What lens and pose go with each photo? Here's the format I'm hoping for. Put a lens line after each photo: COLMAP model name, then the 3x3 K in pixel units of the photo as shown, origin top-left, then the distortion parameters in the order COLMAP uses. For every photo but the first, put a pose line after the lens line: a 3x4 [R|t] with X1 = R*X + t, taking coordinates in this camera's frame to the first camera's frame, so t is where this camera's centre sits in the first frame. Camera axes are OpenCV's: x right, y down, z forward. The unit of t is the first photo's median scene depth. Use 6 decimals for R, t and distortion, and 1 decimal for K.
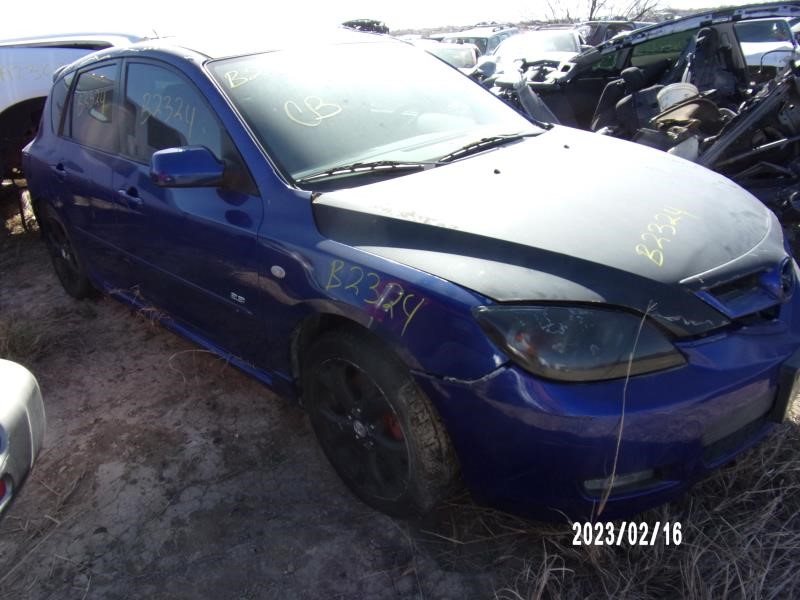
lens RADIAL K [[588.9, 0, 400.0], [0, 588.9, 300.0], [0, 0, 1]] dist [-0.002604, -0.006506]
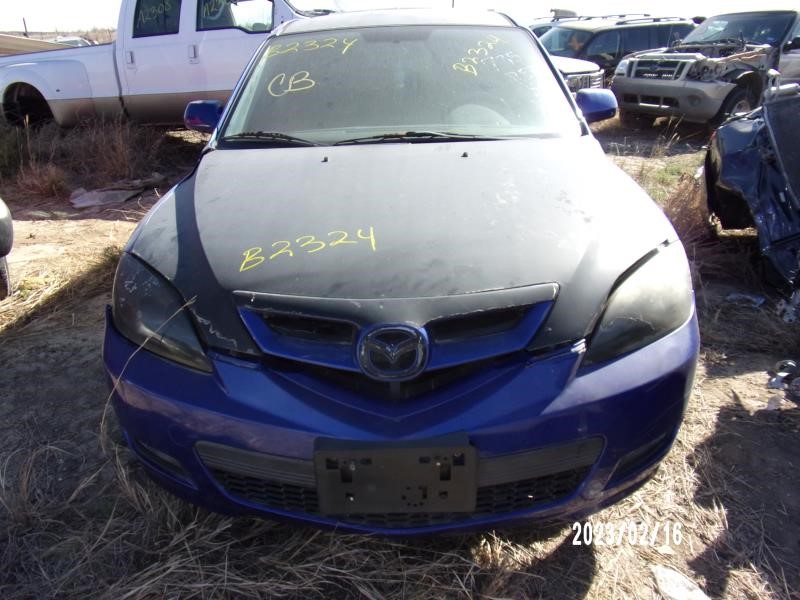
lens RADIAL K [[588.9, 0, 400.0], [0, 588.9, 300.0], [0, 0, 1]] dist [-0.002604, -0.006506]
pose [[0.675162, 0.334156, -0.657644, 1.232677], [-0.316957, 0.936437, 0.150414, -0.233762], [0.666104, 0.106891, 0.738160, 0.473557]]
